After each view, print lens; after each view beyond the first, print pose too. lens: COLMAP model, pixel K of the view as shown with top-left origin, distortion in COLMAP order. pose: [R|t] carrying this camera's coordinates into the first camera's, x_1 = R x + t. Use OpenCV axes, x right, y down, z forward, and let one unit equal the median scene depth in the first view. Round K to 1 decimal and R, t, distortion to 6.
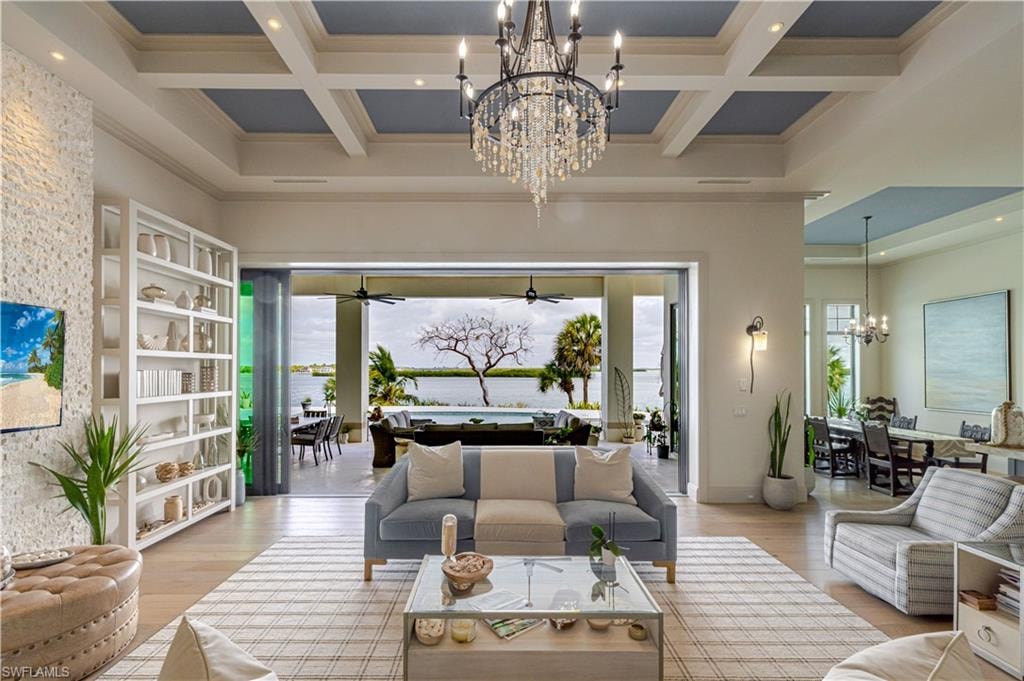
lens RADIAL K [[433.0, 0, 496.7], [0, 433.0, 370.0], [0, 0, 1]] dist [0.000109, -0.001755]
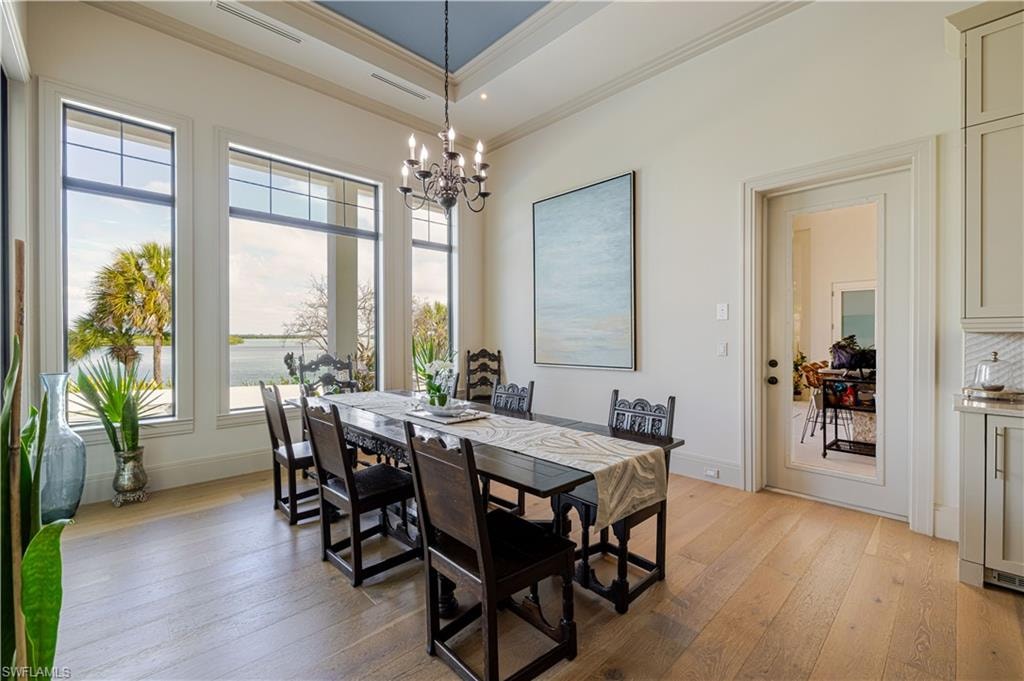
lens RADIAL K [[433.0, 0, 505.9], [0, 433.0, 341.8], [0, 0, 1]] dist [0.000109, -0.001755]
pose [[0.726692, -0.006492, 0.686933, 0.520751], [-0.000941, 0.999945, 0.010445, 0.048472], [-0.686963, -0.008237, 0.726646, 0.564339]]
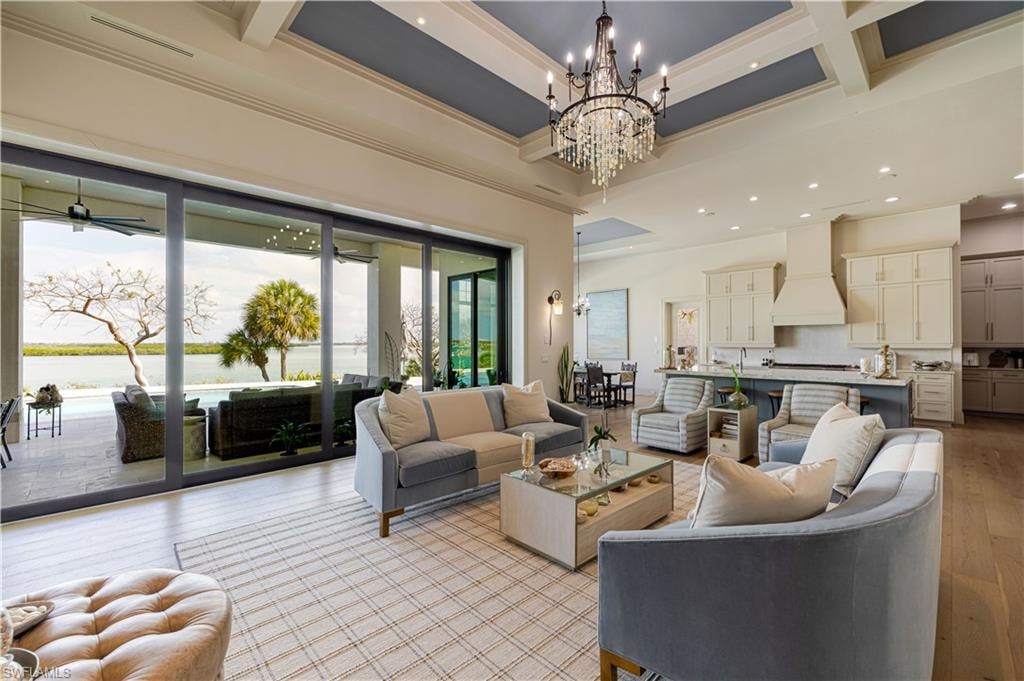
lens RADIAL K [[433.0, 0, 504.8], [0, 433.0, 339.0], [0, 0, 1]] dist [0.000109, -0.001755]
pose [[0.721093, 0.006382, 0.692809, -0.324645], [0.004155, 0.999900, -0.013535, 0.035321], [-0.692825, 0.012639, 0.720995, 0.069479]]
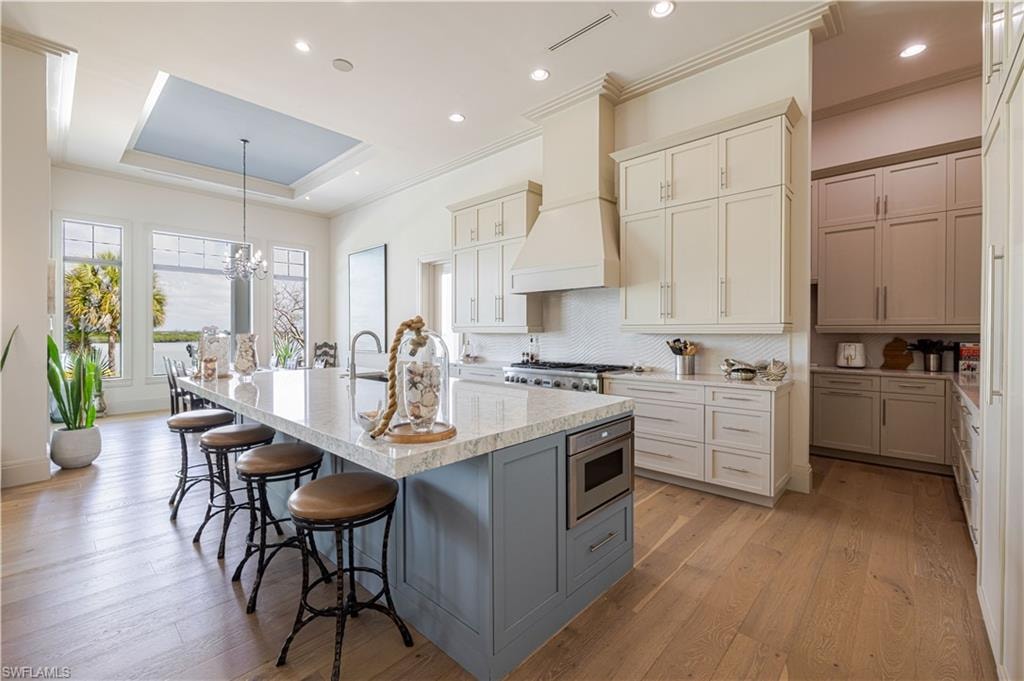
lens RADIAL K [[433.0, 0, 502.5], [0, 433.0, 333.0], [0, 0, 1]] dist [0.000109, -0.001755]
pose [[0.686607, -0.002447, 0.727024, 0.474354], [0.002698, 0.999996, 0.000818, 0.044604], [-0.727024, 0.001400, 0.686611, -0.015923]]
